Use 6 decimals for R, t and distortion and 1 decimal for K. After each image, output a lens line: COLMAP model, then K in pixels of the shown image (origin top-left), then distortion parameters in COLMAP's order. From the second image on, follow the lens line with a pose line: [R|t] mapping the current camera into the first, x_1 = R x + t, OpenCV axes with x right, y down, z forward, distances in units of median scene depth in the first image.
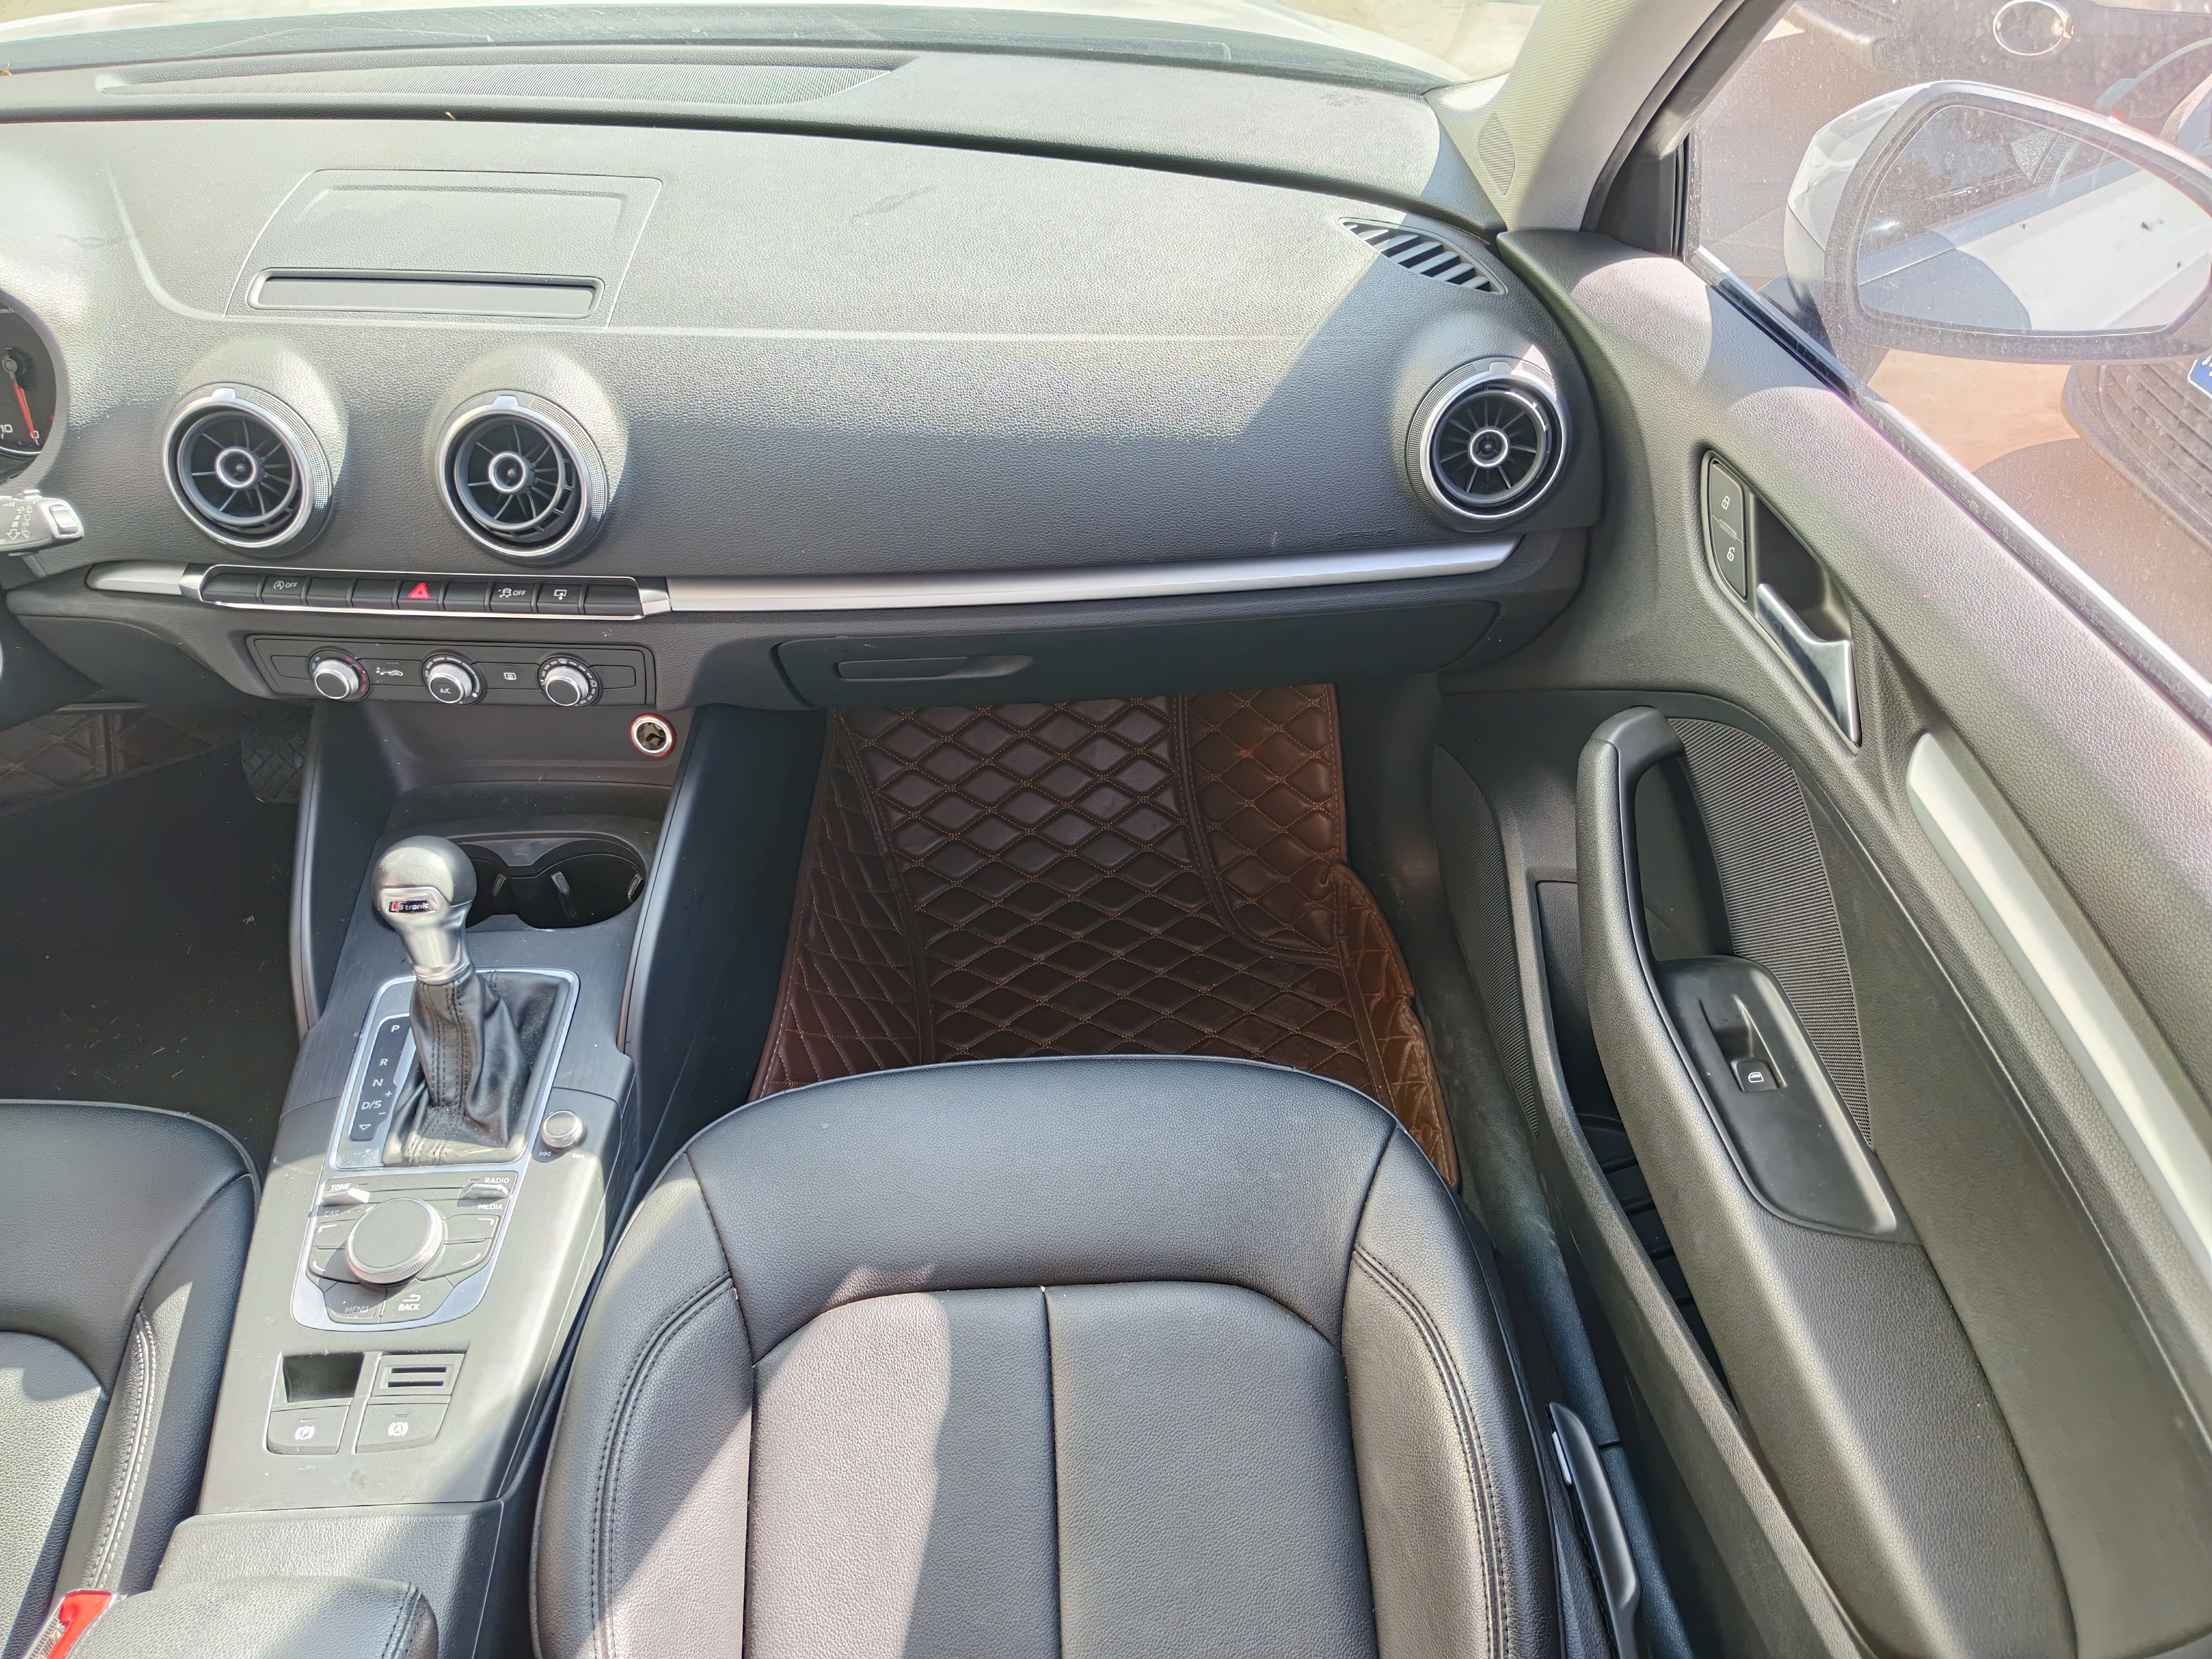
lens RADIAL K [[1528.4, 0, 1096.4], [0, 1528.4, 823.9], [0, 0, 1]] dist [0.025594, -0.022523]
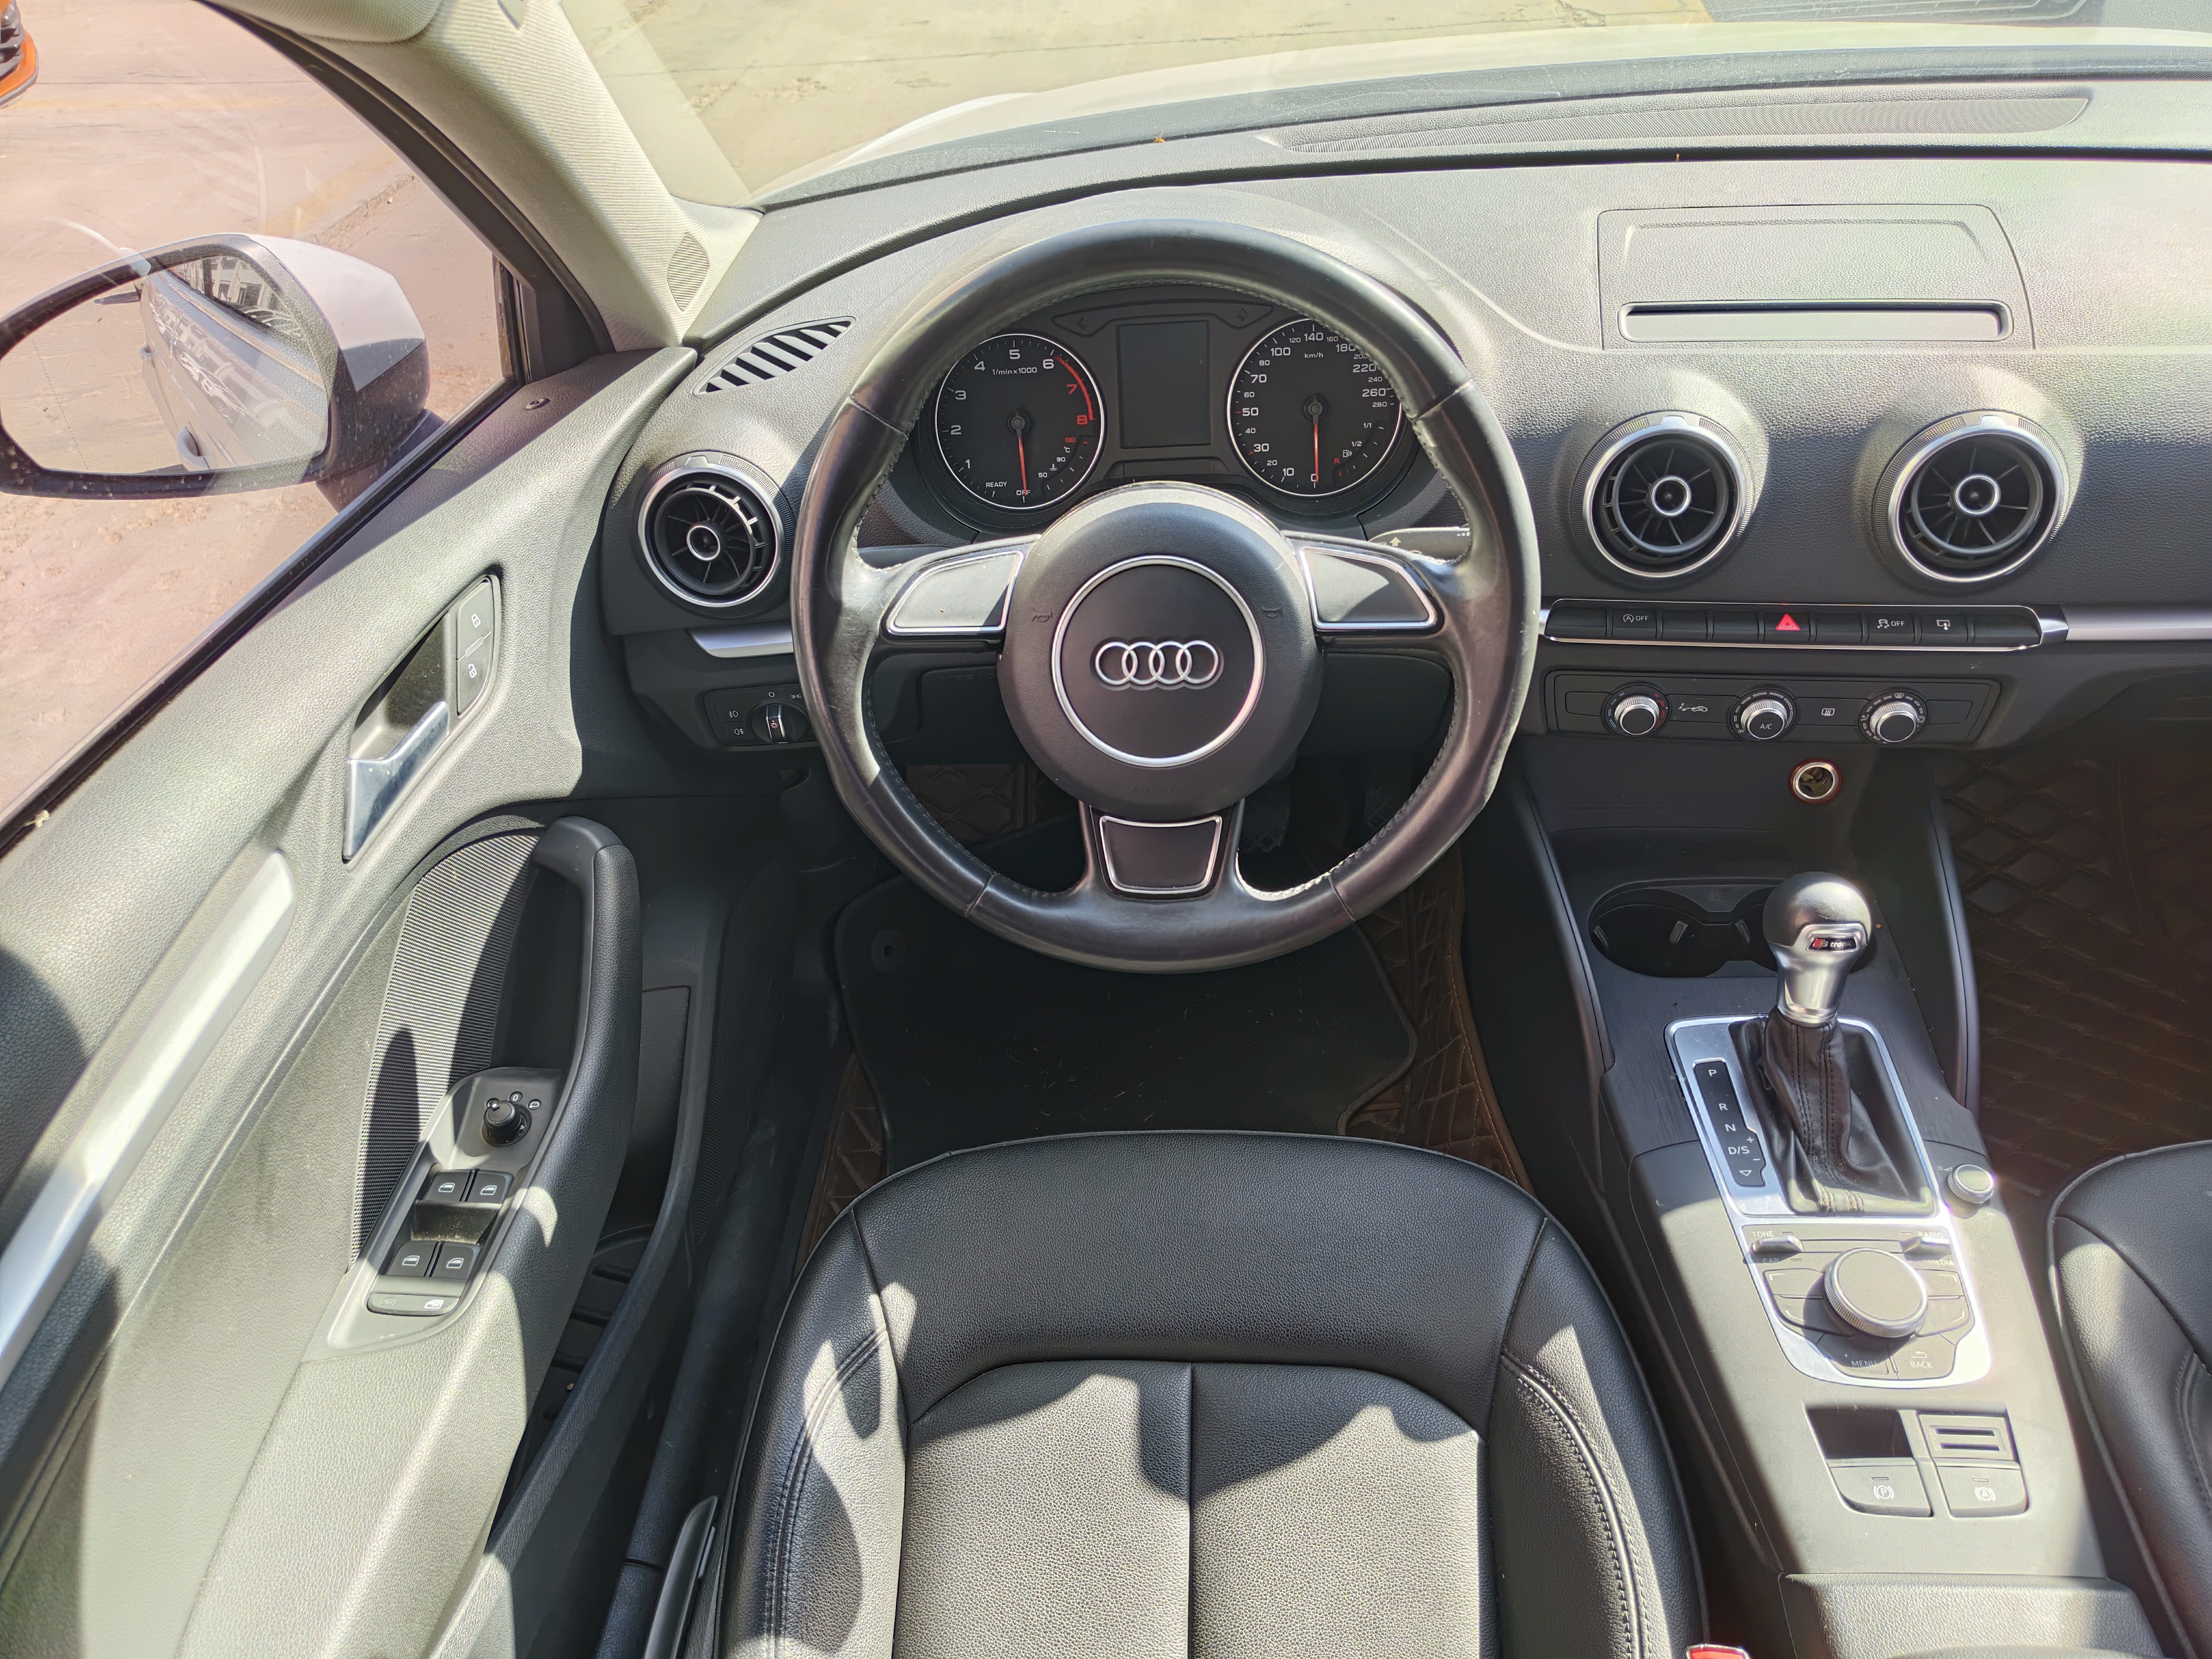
lens RADIAL K [[1528.4, 0, 1088.6], [0, 1528.4, 846.1], [0, 0, 1]] dist [0.025594, -0.022523]
pose [[0.993315, 0.011722, -0.114839, -0.782482], [-0.017023, 0.998829, -0.045291, 0.043084], [0.114174, 0.046943, 0.992351, -0.013340]]
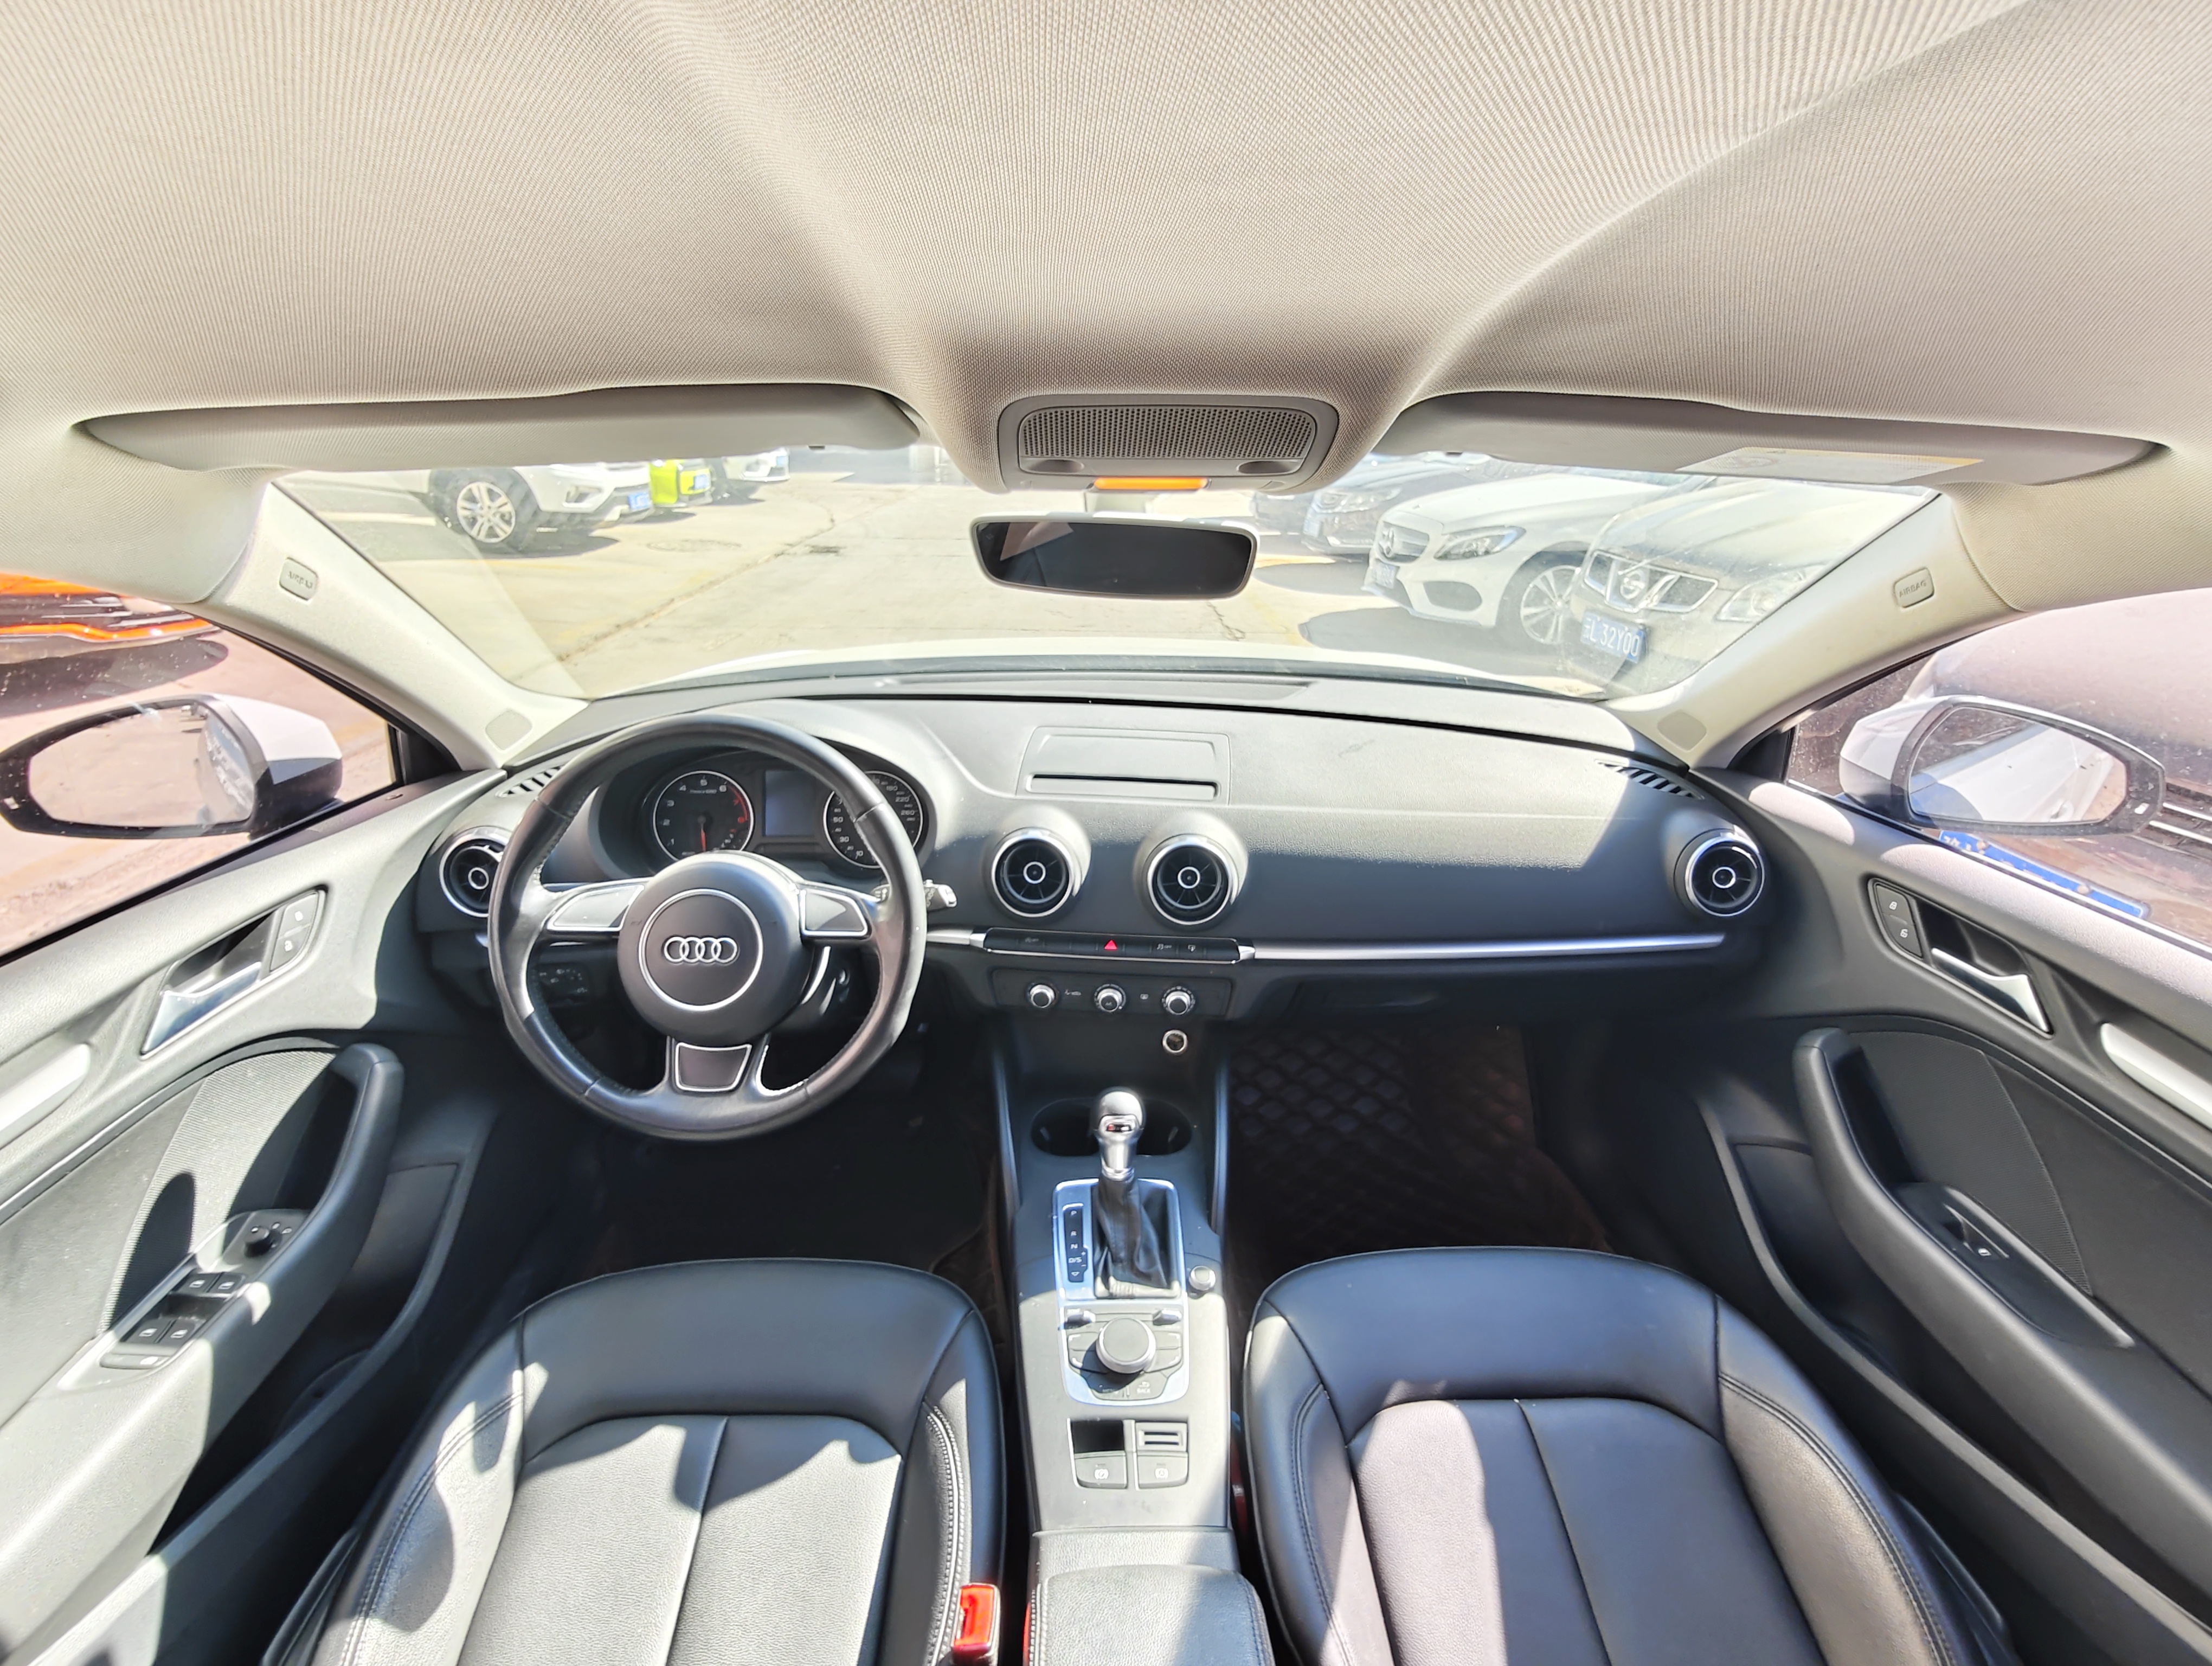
lens RADIAL K [[997.6, 0, 1101.2], [0, 997.6, 851.4], [0, 0, 1]] dist [0.002187, -0.001818]
pose [[0.999742, 0.021963, -0.005874, -0.455610], [-0.022707, 0.951748, -0.306039, 0.096967], [-0.001131, 0.306094, 0.952001, -0.115193]]
